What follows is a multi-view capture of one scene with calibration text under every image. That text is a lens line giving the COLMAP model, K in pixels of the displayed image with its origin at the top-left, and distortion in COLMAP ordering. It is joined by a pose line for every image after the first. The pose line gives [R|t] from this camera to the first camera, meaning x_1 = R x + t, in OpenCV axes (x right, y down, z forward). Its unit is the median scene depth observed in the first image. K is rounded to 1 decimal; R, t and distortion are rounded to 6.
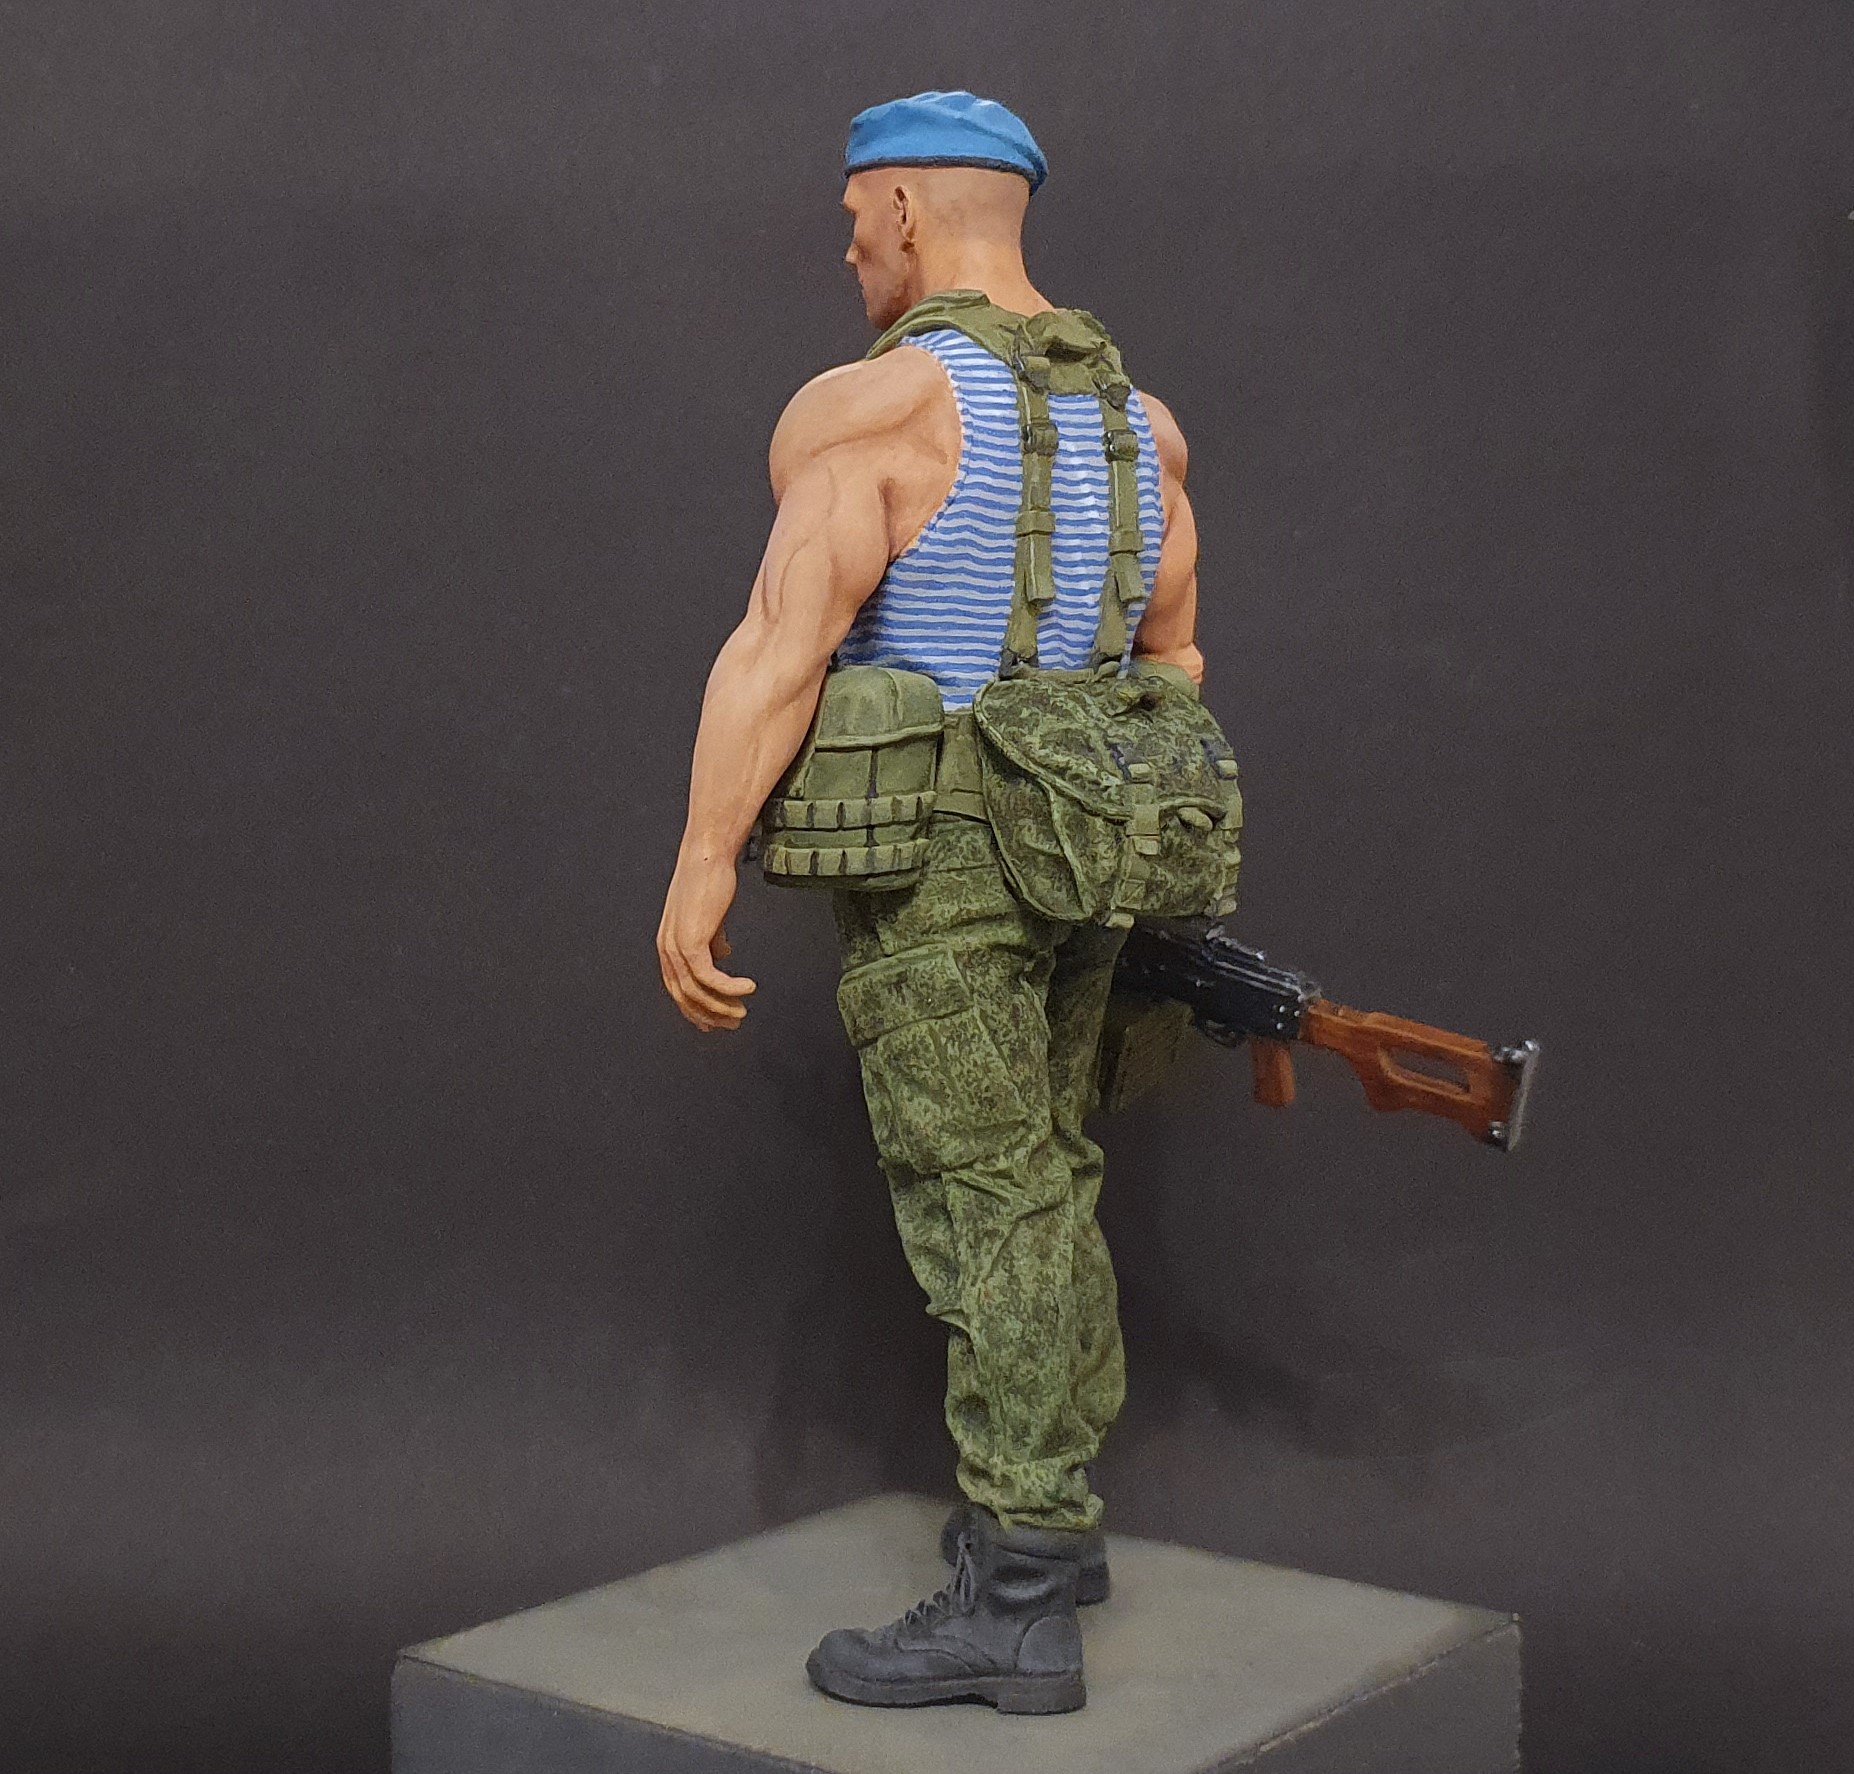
lens RADIAL K [[3297.8, 0, 610.2], [0, 3297.8, 725.8], [0, 0, 1]] dist [0.052029, 0.004175]
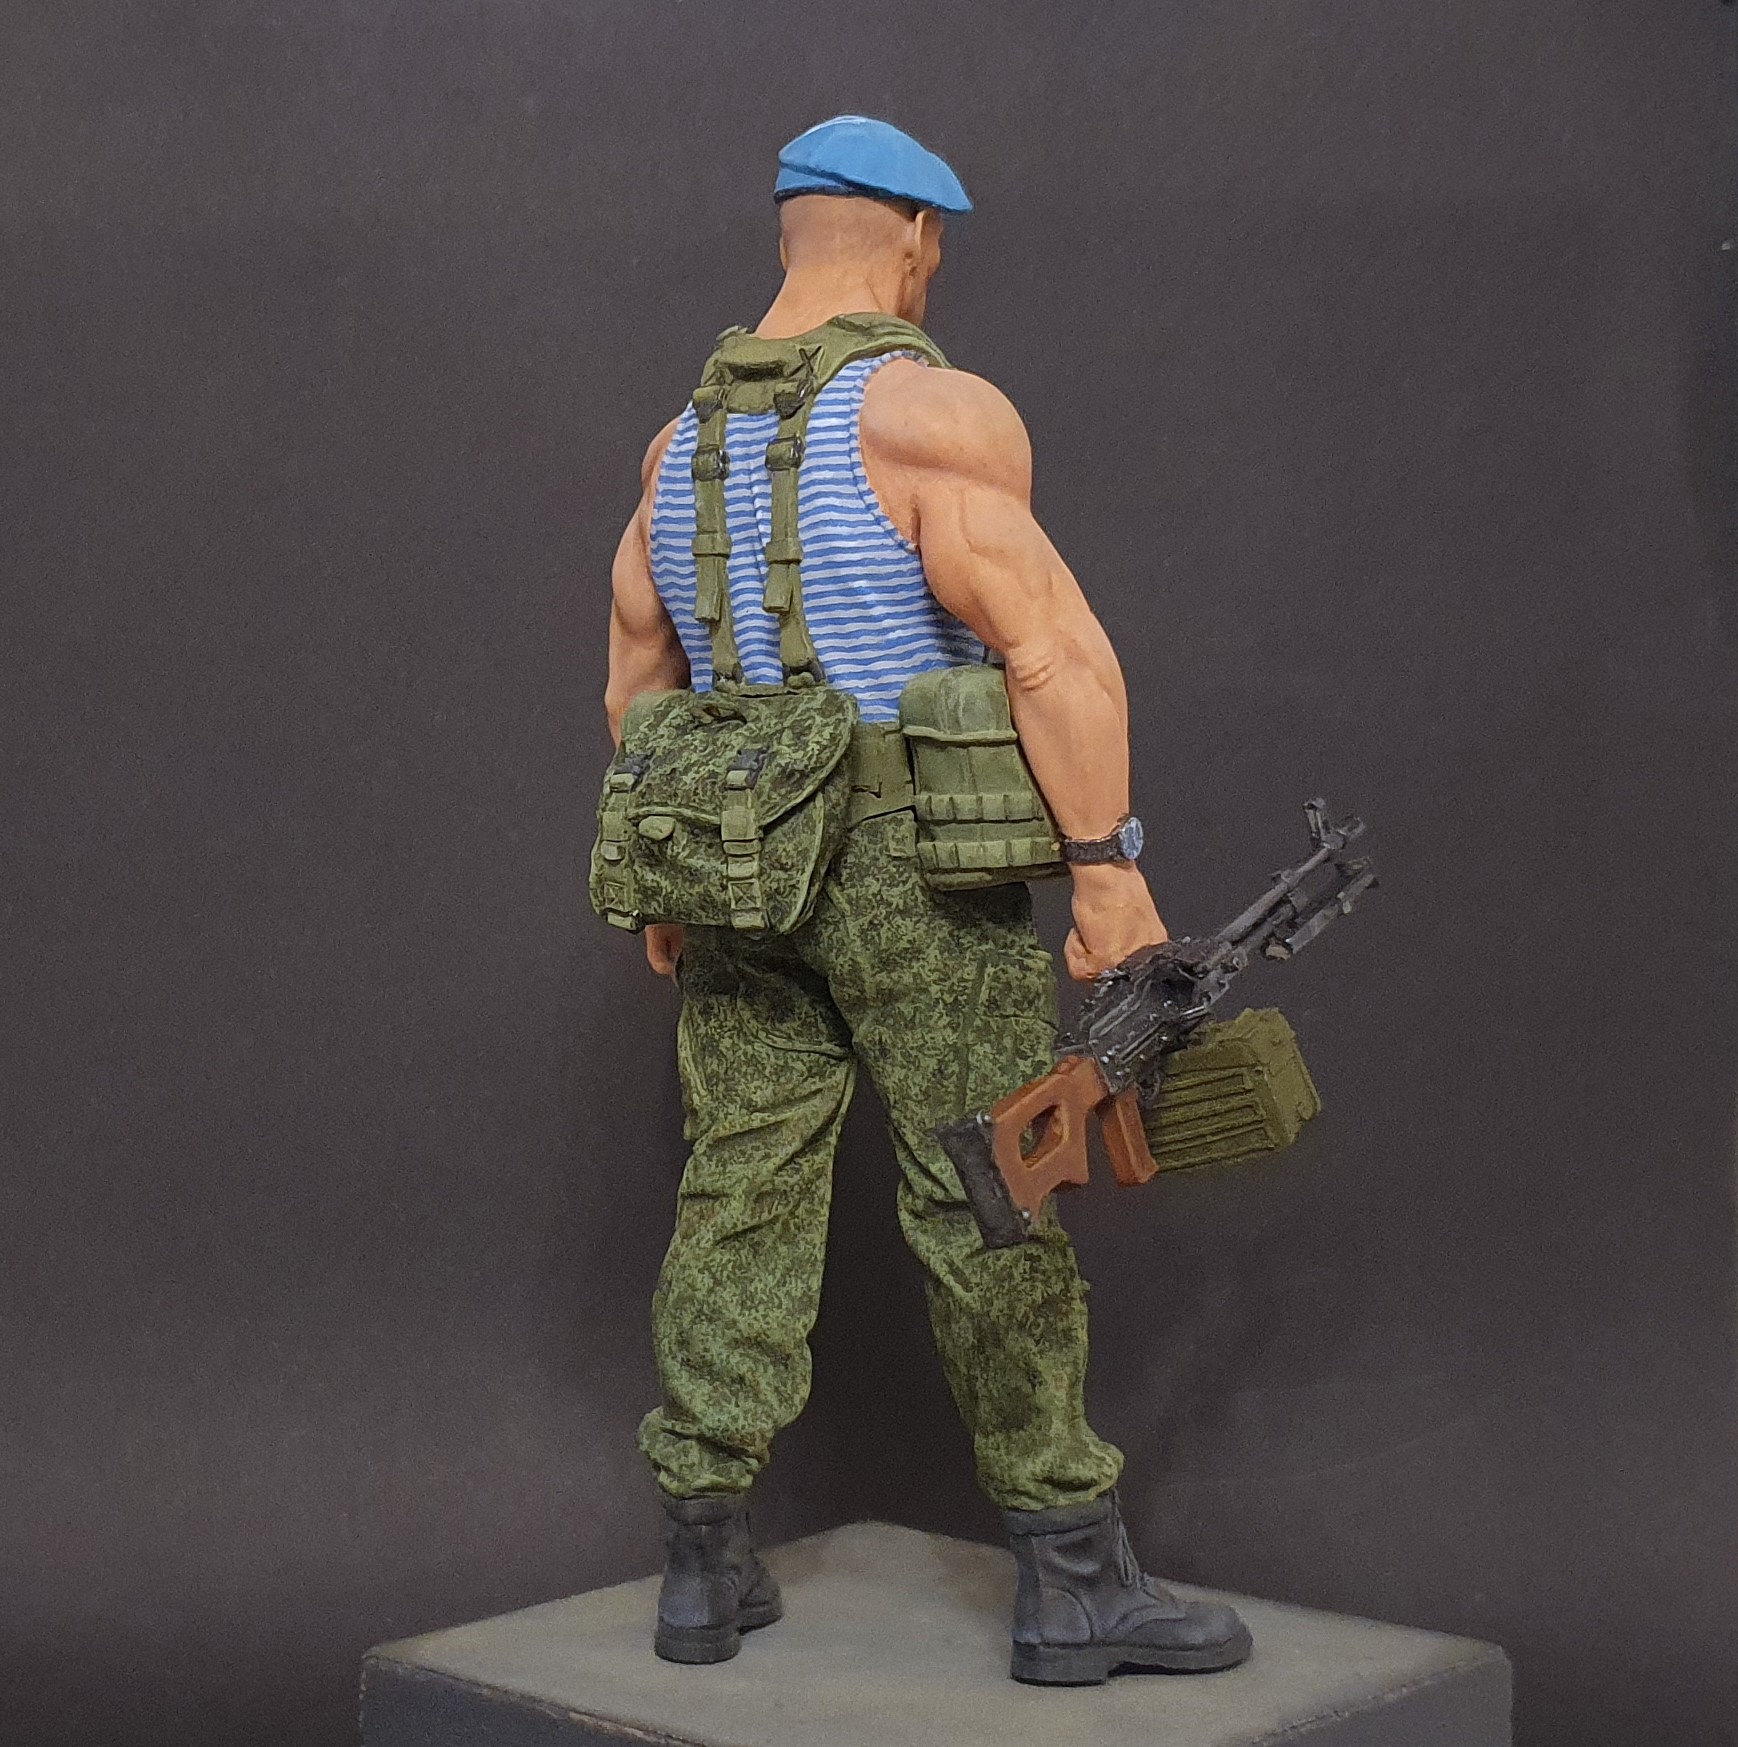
lens RADIAL K [[3091.0, 0, 525.6], [0, 3091.0, 902.0], [0, 0, 1]] dist [0.116254, -0.431727]
pose [[-0.076590, 0.032349, -0.996538, 1.128670], [-0.001970, 0.999467, 0.032595, 0.020086], [0.997061, 0.004460, -0.076485, 1.026015]]
